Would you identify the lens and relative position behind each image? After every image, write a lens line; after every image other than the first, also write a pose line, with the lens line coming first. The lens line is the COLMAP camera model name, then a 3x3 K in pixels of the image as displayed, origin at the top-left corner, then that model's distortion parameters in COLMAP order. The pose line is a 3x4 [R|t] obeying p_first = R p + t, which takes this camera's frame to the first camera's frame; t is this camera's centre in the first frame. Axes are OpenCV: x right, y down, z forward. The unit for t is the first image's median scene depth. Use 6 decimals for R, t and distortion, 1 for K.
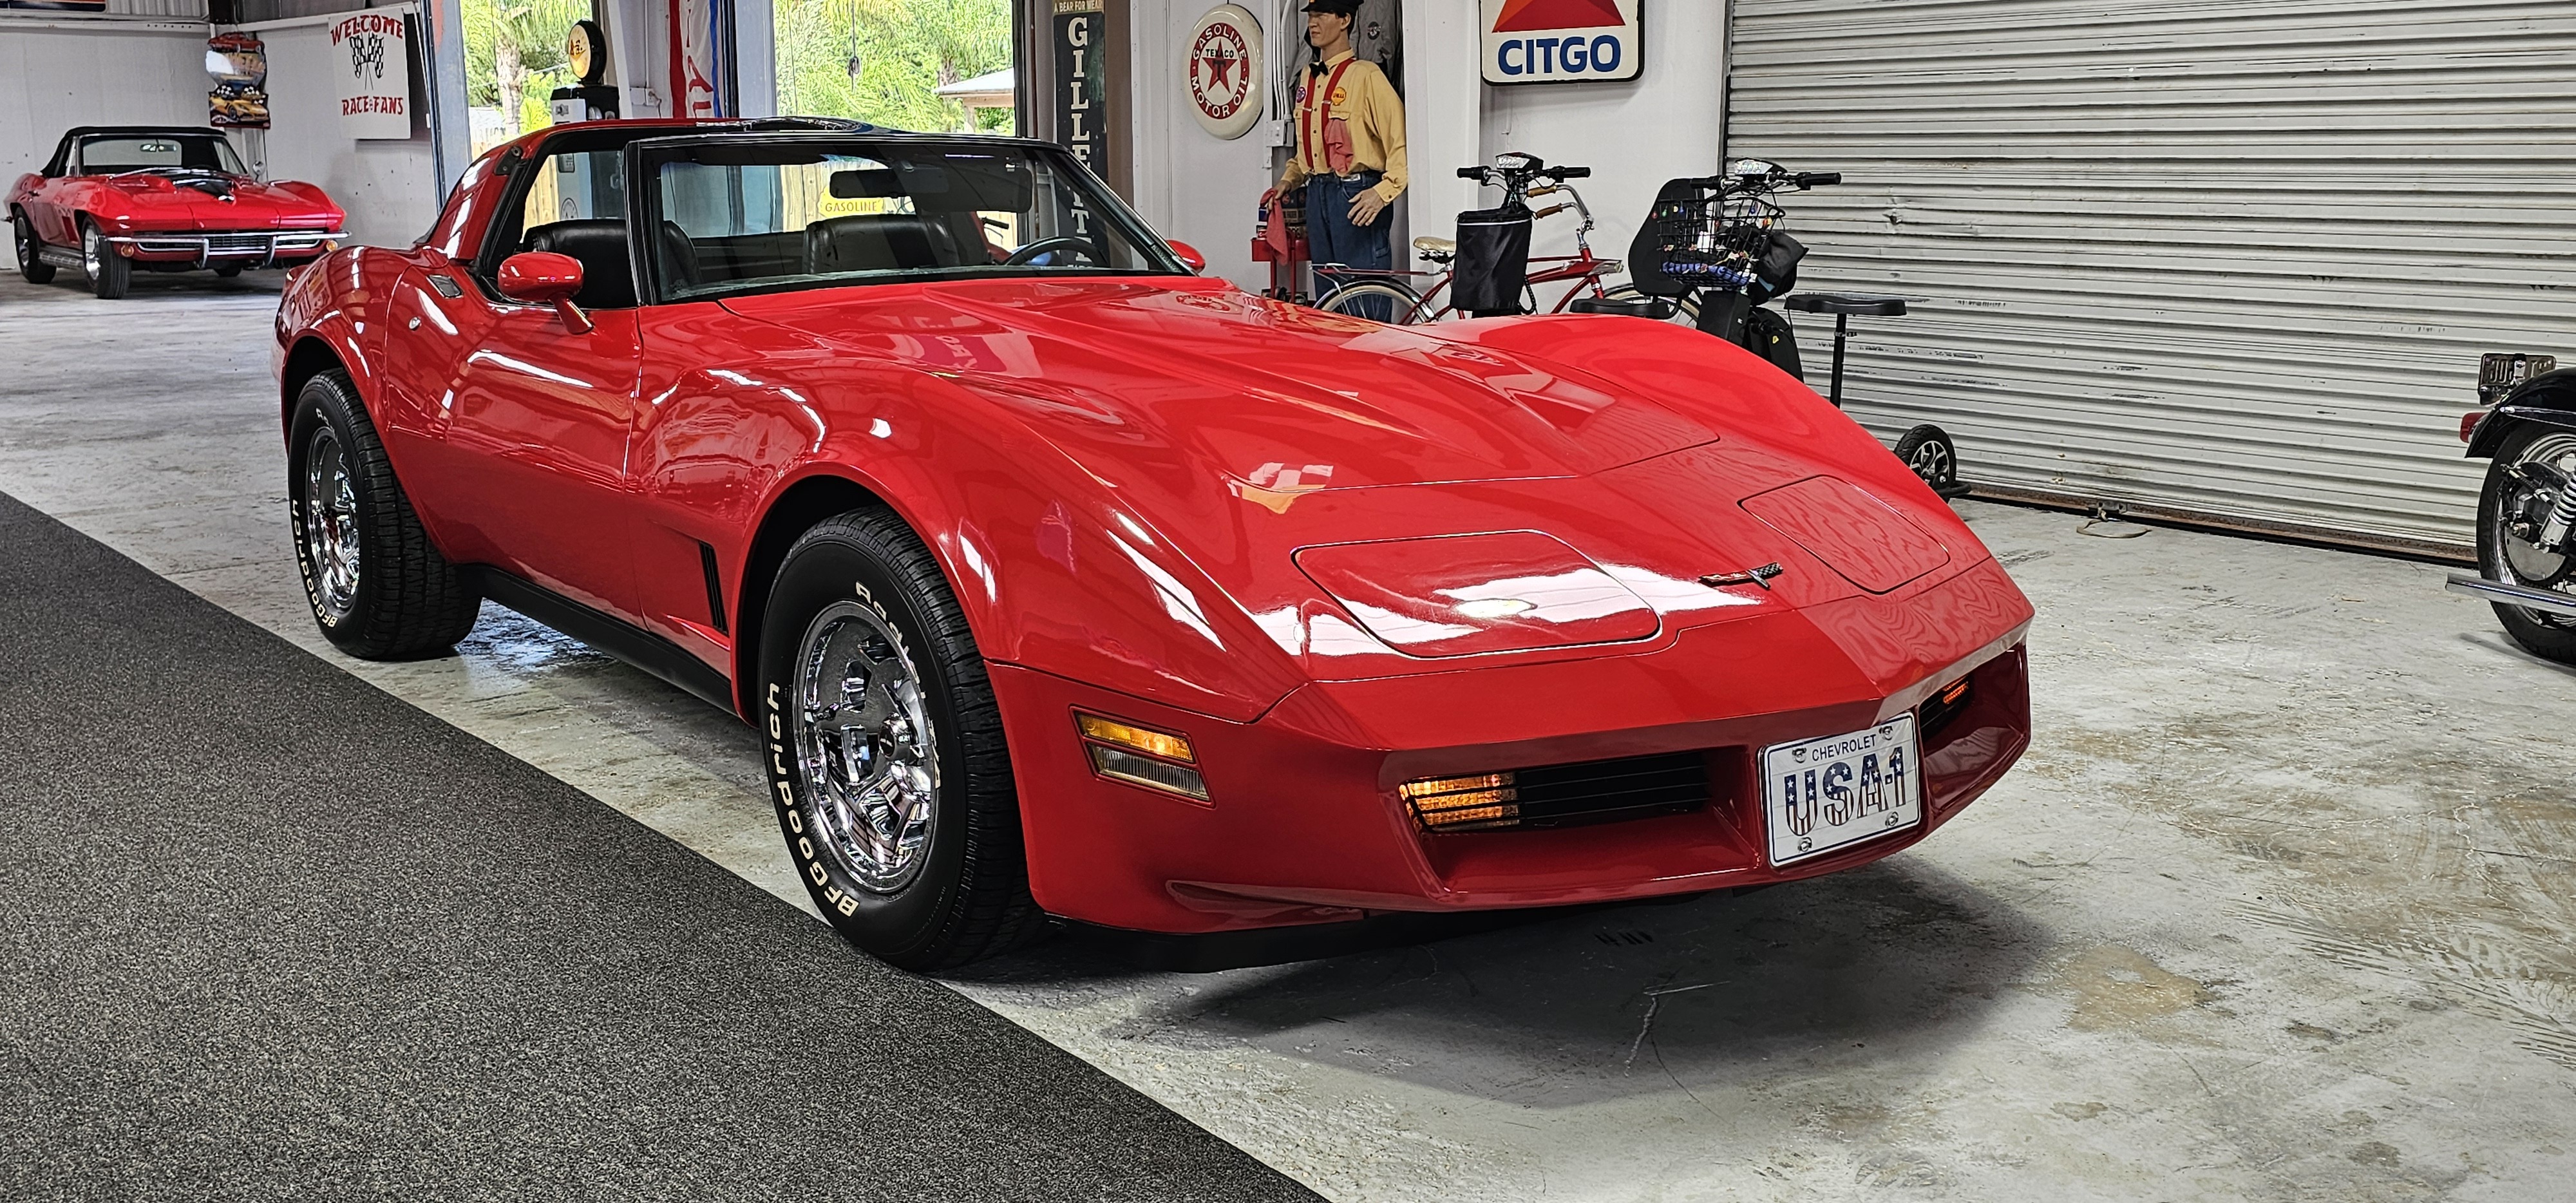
lens RADIAL K [[2216.8, 0, 1250.2], [0, 2216.8, 598.6], [0, 0, 1]] dist [0.096325, -0.146801]
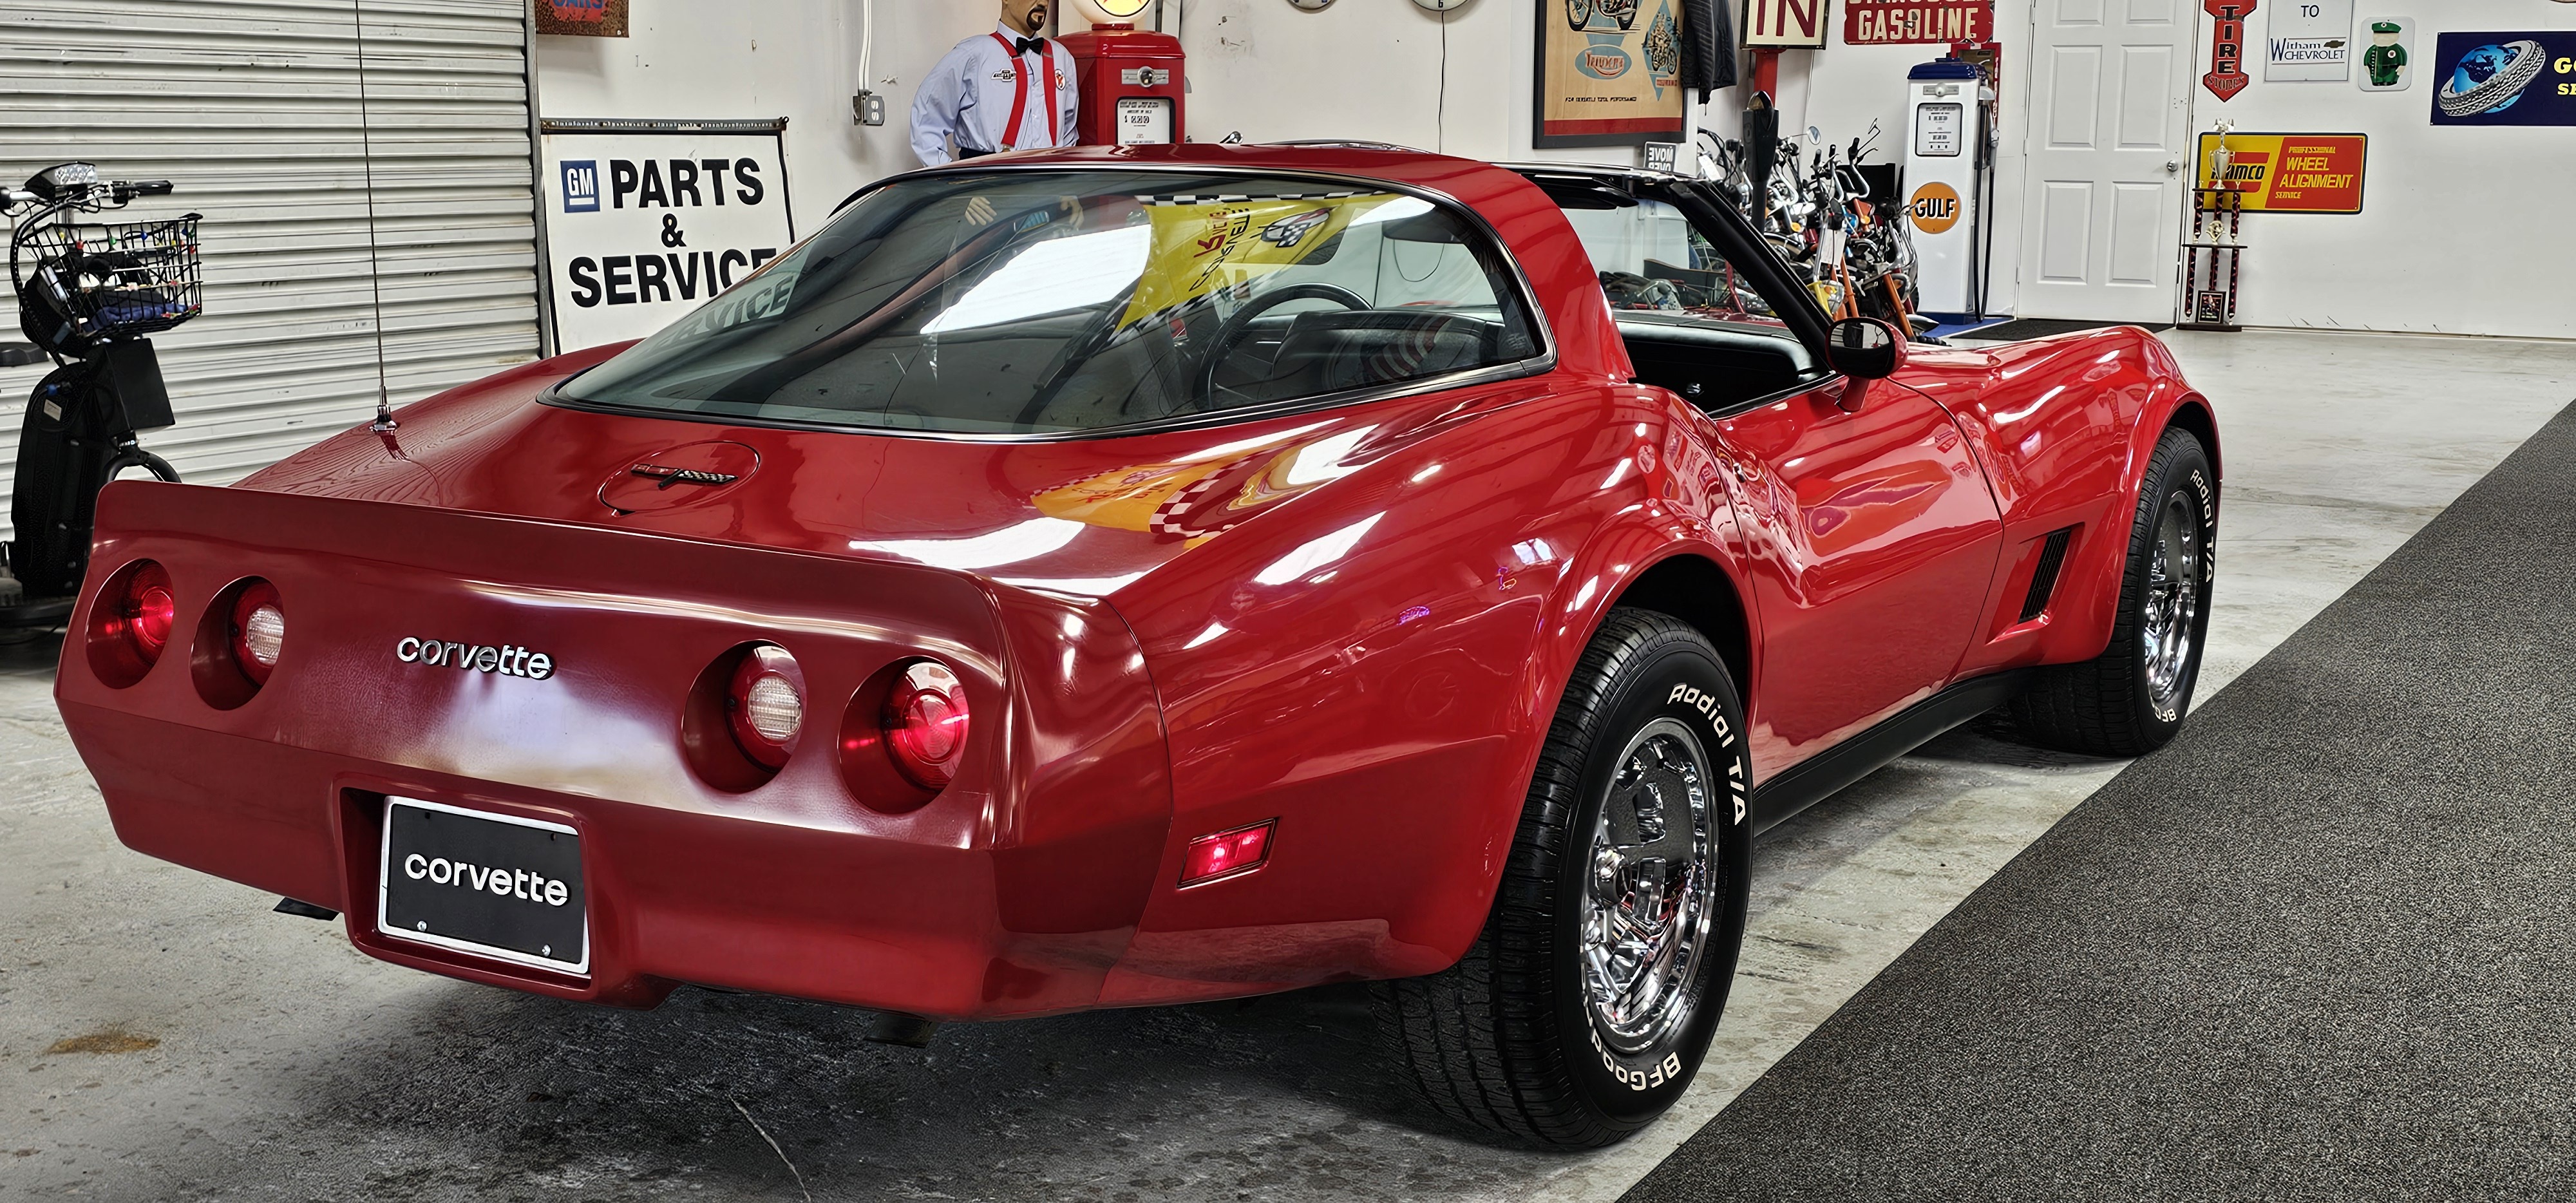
lens RADIAL K [[2769.6, 0, 1293.8], [0, 2769.6, 610.9], [0, 0, 1]] dist [0.019771, -0.018382]
pose [[-0.355524, -0.167414, 0.919552, -0.933206], [0.179063, 0.953405, 0.242808, -0.261590], [-0.917355, 0.250982, -0.308980, 1.204864]]
